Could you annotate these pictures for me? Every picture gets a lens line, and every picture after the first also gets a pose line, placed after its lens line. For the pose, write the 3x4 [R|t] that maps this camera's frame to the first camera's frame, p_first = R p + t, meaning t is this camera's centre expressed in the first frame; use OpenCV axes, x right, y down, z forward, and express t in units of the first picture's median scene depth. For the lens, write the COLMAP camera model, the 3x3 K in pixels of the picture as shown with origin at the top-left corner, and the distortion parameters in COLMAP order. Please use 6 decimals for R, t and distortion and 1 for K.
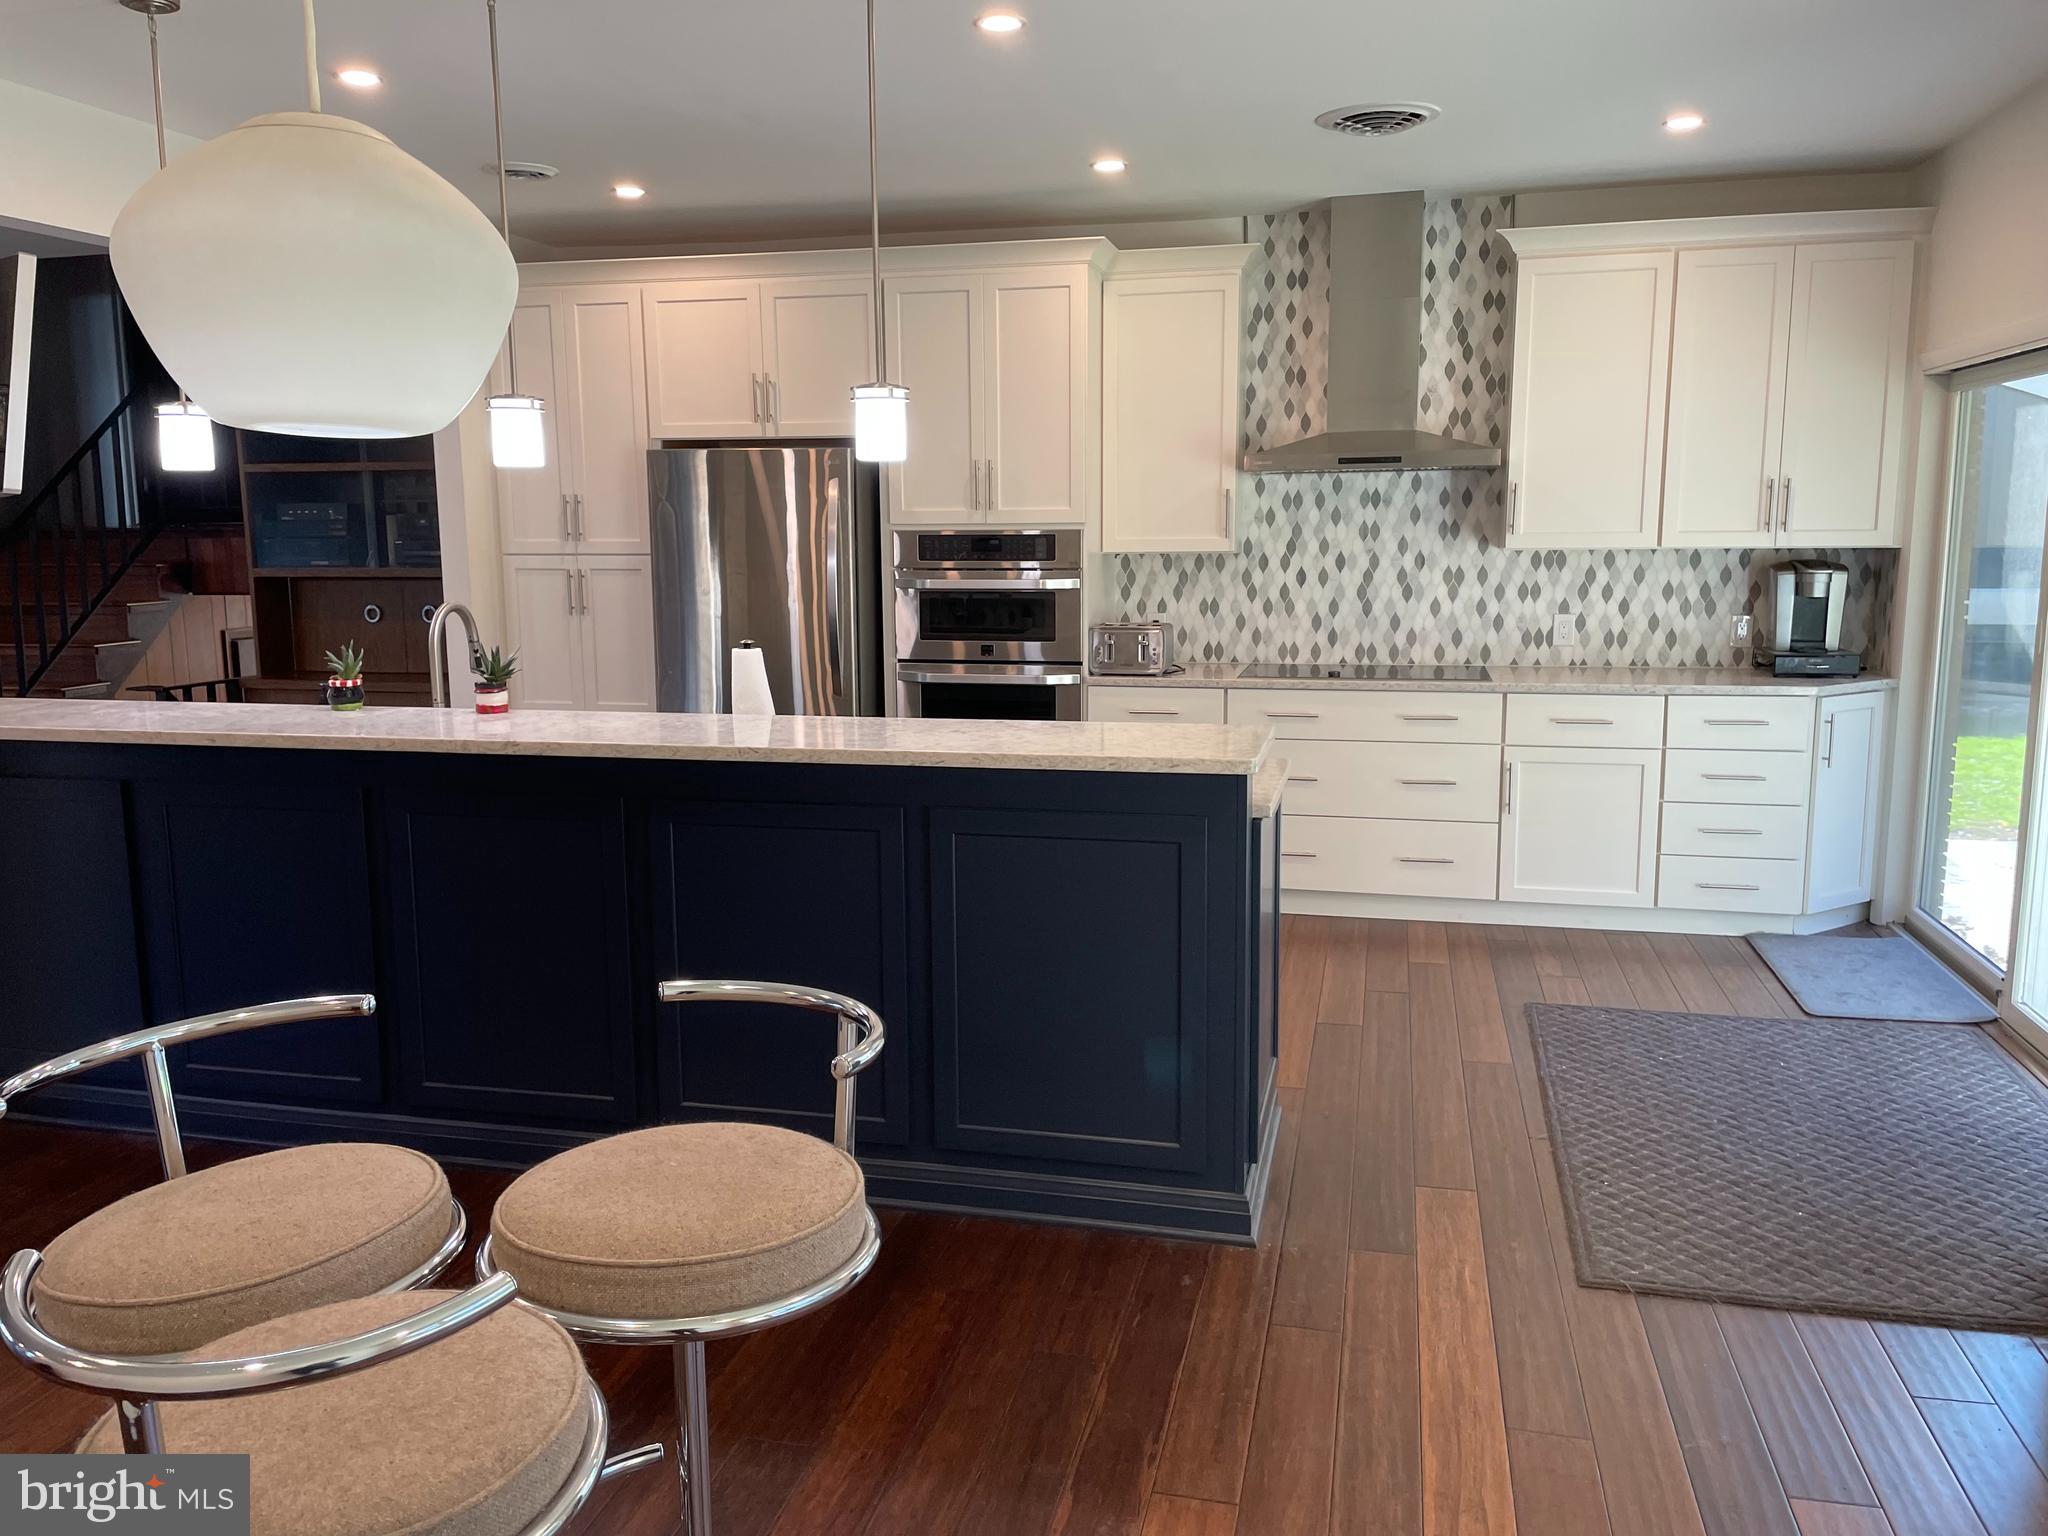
lens RADIAL K [[1543.6, 0, 997.6], [0, 1543.6, 758.4], [0, 0, 1]] dist [0.083135, -0.113144]
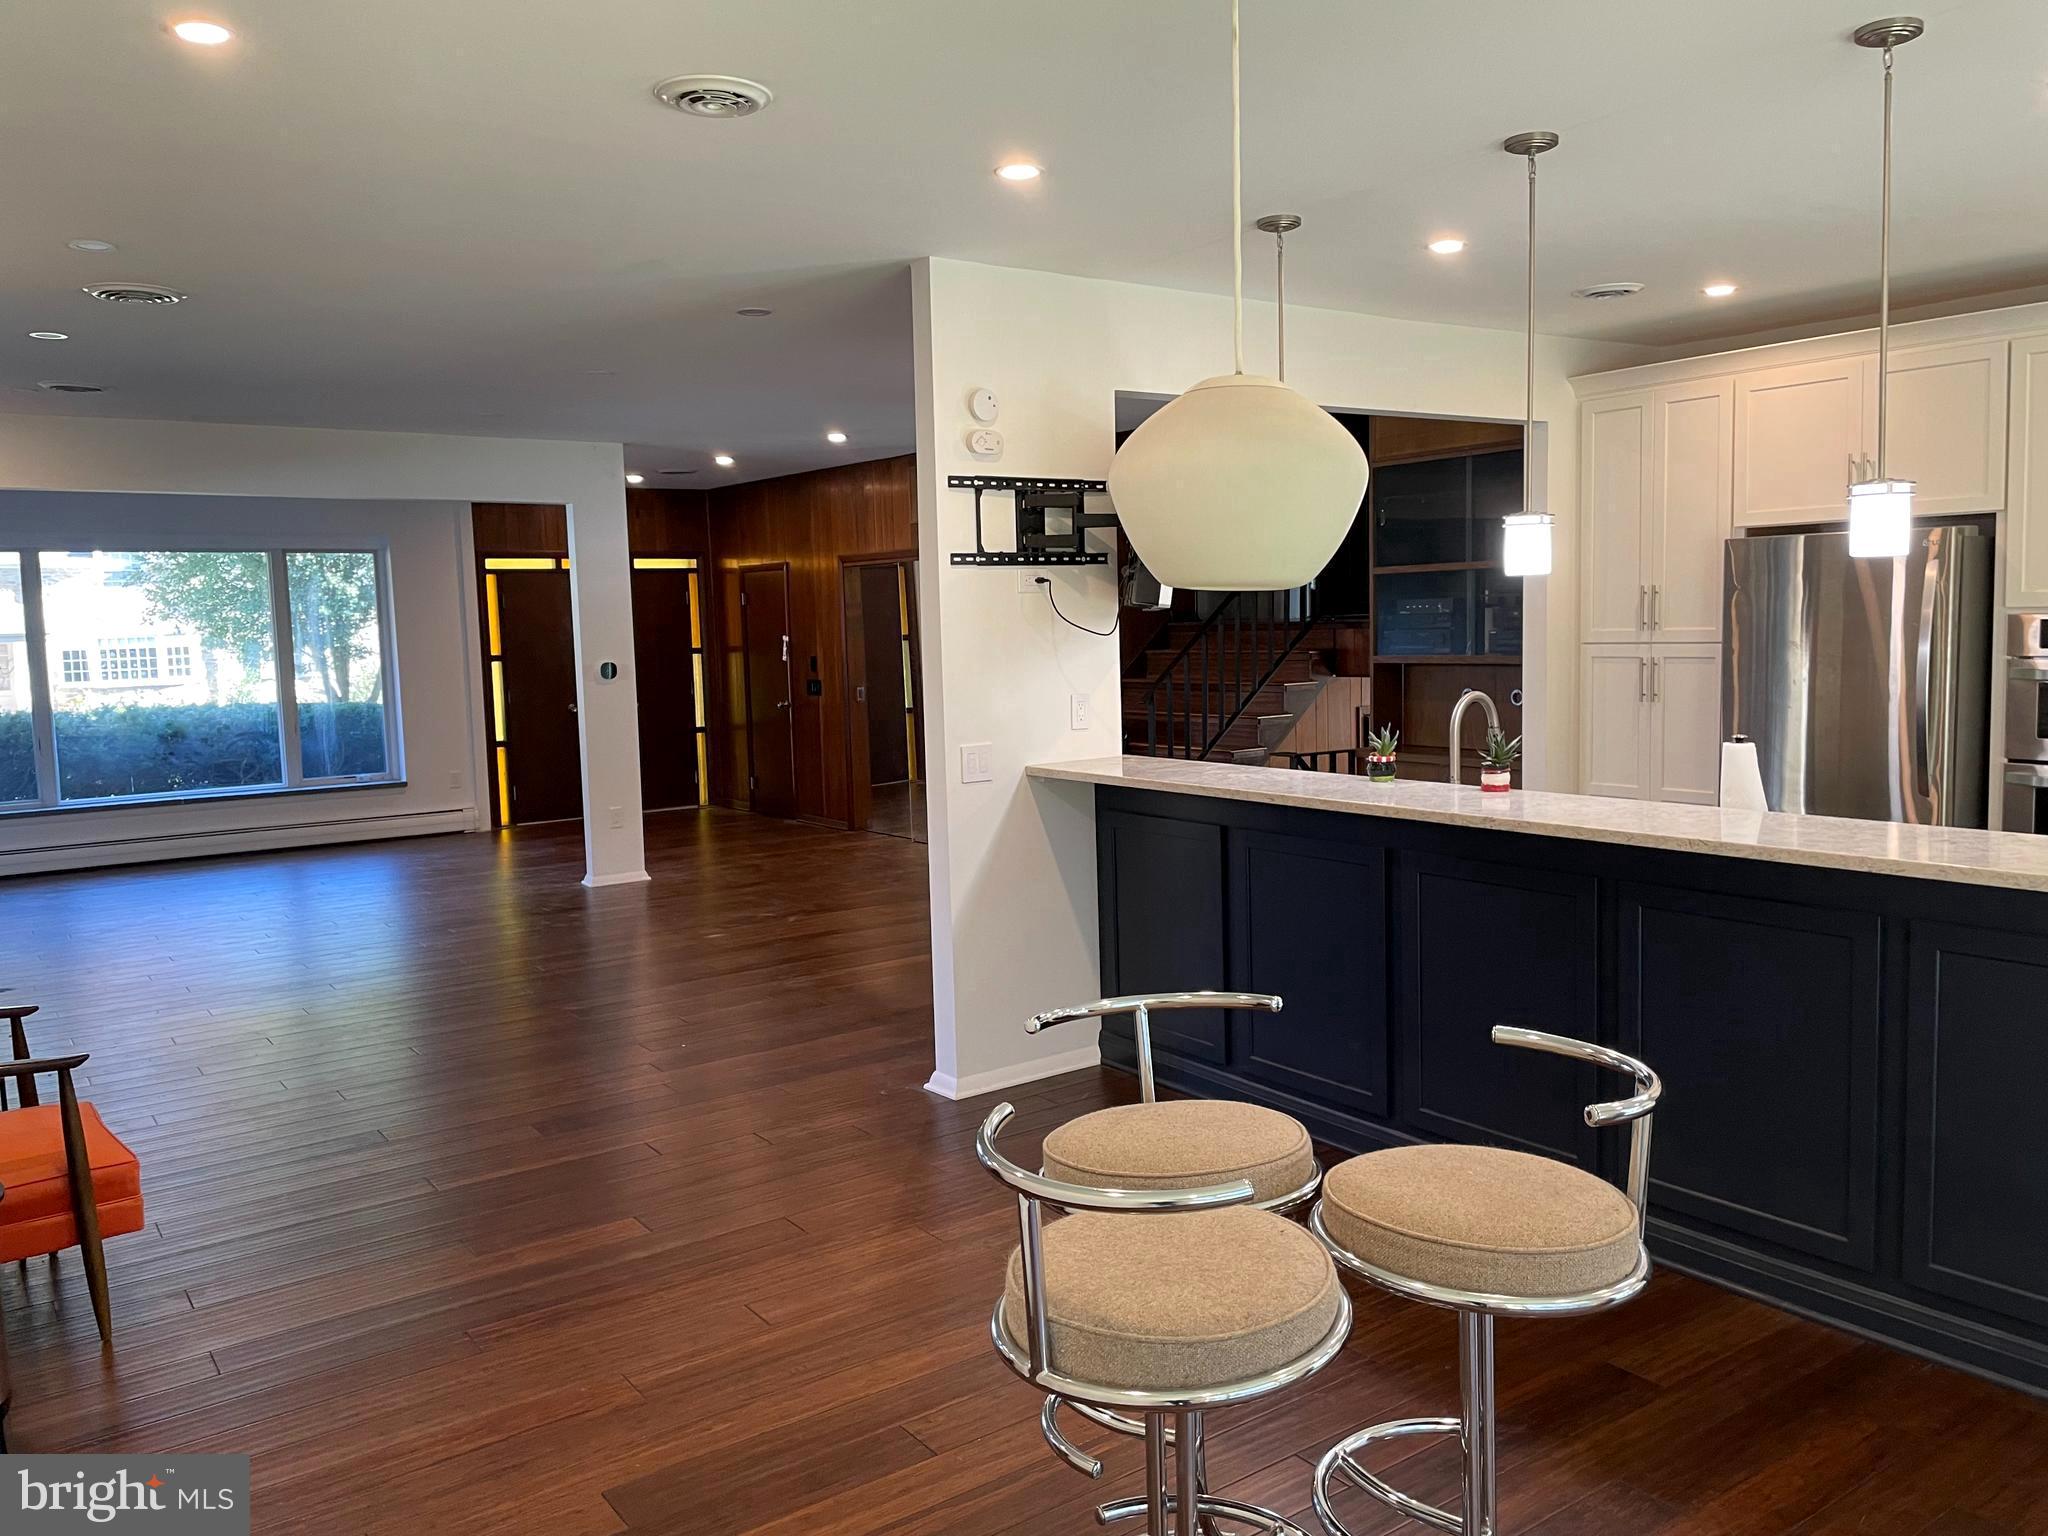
lens RADIAL K [[1543.6, 0, 997.6], [0, 1543.6, 758.4], [0, 0, 1]] dist [0.083135, -0.113144]
pose [[0.749264, 0.048075, -0.660524, 0.144685], [-0.080022, 0.996626, -0.018236, -0.003586], [0.657419, 0.066520, 0.750583, -0.081093]]
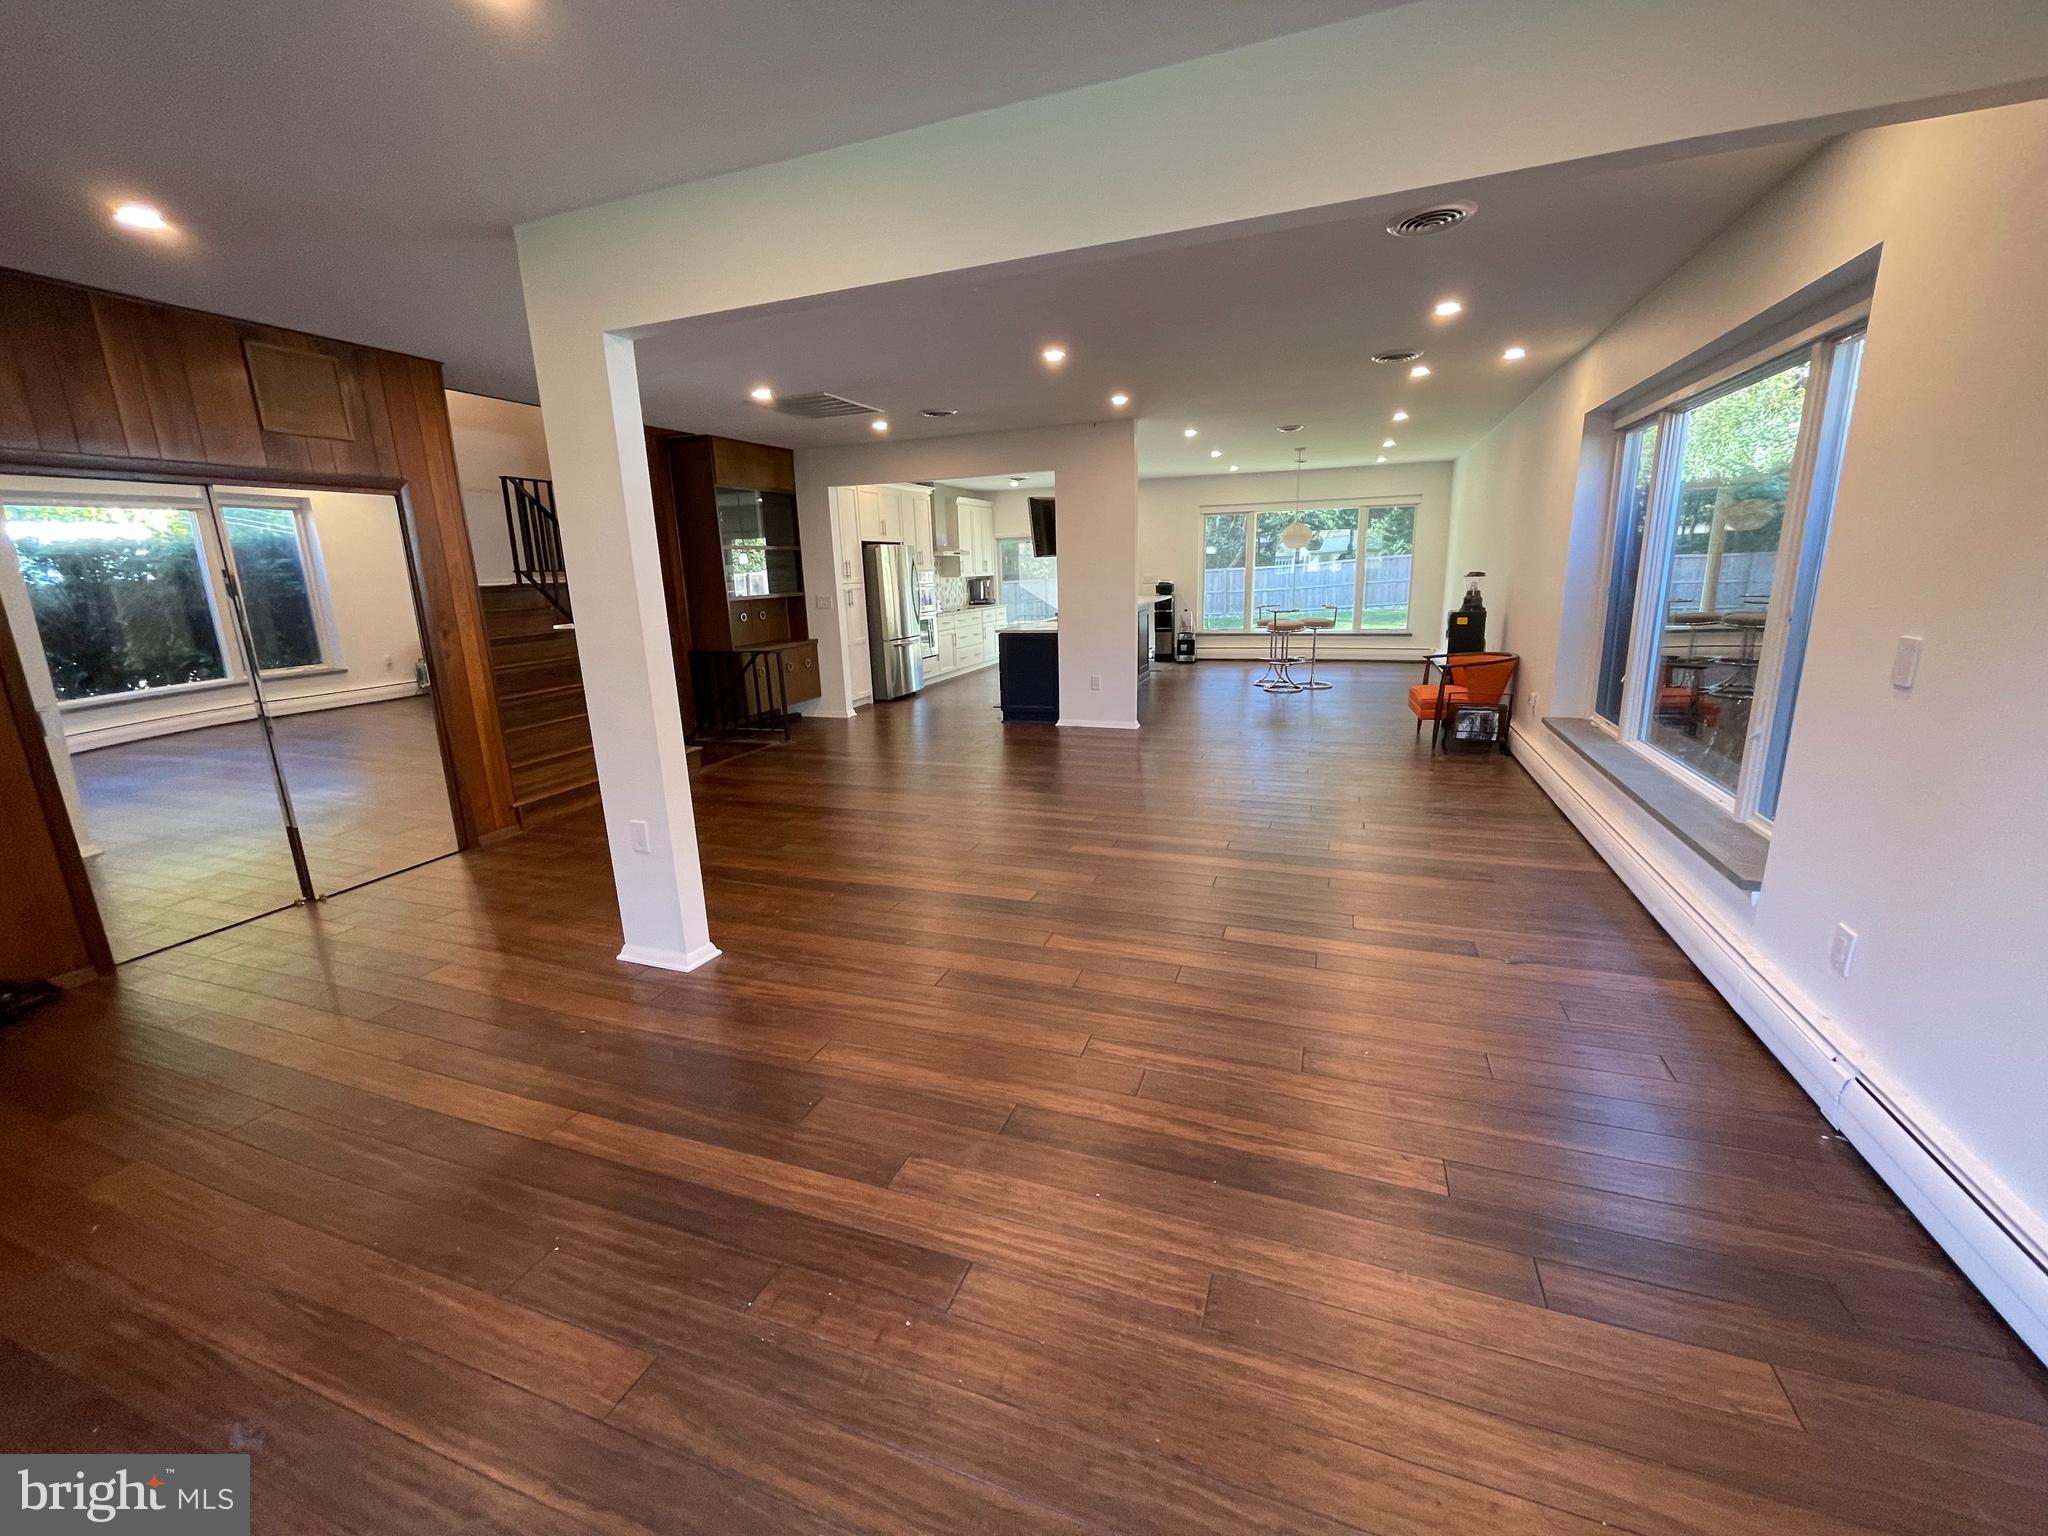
lens RADIAL K [[831.9, 0, 1023.8], [0, 831.9, 761.6], [0, 0, 1]] dist [-0.002358, -0.000607]
pose [[0.128474, -0.221606, 0.966636, -2.678341], [0.194735, 0.961374, 0.194518, -0.093501], [-0.972406, 0.163247, 0.166667, 0.850674]]
